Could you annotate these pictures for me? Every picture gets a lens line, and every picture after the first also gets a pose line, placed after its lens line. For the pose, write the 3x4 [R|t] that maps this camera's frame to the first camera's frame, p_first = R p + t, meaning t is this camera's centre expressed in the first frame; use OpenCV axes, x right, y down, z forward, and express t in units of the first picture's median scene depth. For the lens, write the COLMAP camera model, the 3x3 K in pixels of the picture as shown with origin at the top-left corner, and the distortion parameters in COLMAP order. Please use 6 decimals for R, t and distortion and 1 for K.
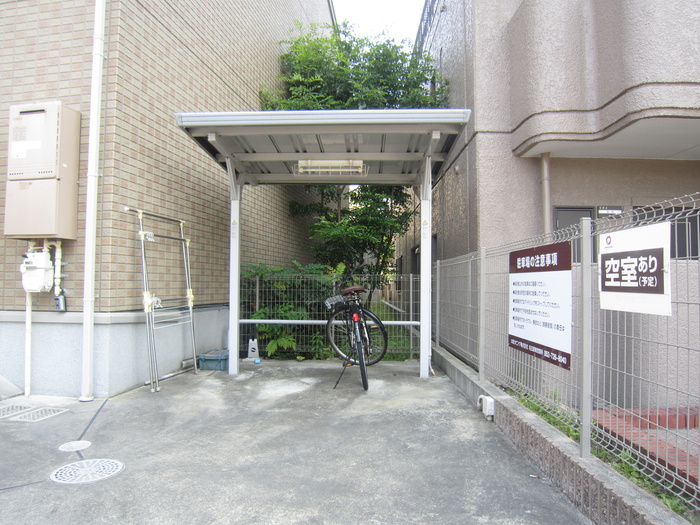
lens RADIAL K [[497.3, 0, 352.4], [0, 497.3, 259.0], [0, 0, 1]] dist [-0.063904, 0.025709]
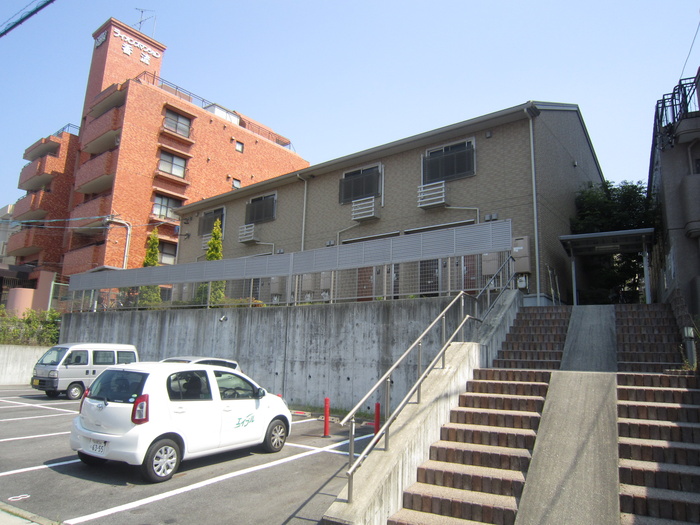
lens RADIAL K [[497.3, 0, 349.7], [0, 497.3, 265.3], [0, 0, 1]] dist [-0.063904, 0.025709]
pose [[0.877607, -0.061327, -0.475442, -0.014297], [-0.010215, 0.989166, -0.146447, 0.442864], [0.479272, 0.133379, 0.867472, -2.776657]]
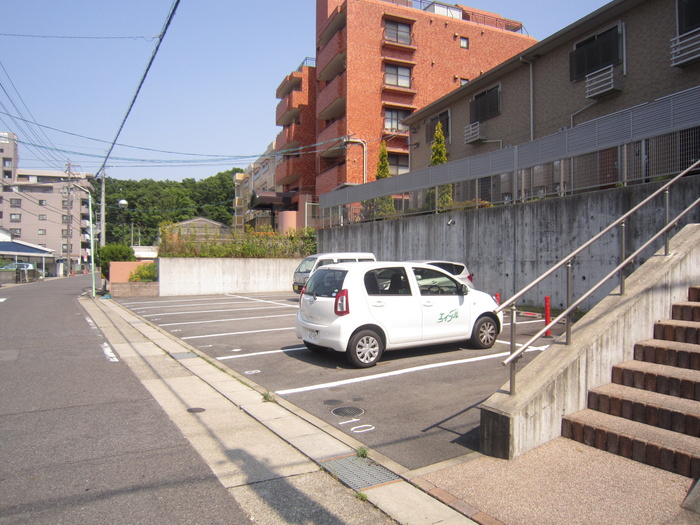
lens RADIAL K [[497.3, 0, 353.1], [0, 497.3, 265.6], [0, 0, 1]] dist [-0.063904, 0.025709]
pose [[0.534975, 0.003655, -0.844860, 0.153784], [0.036582, 0.998953, 0.027485, 0.518931], [0.844075, -0.045611, 0.534281, -2.495396]]
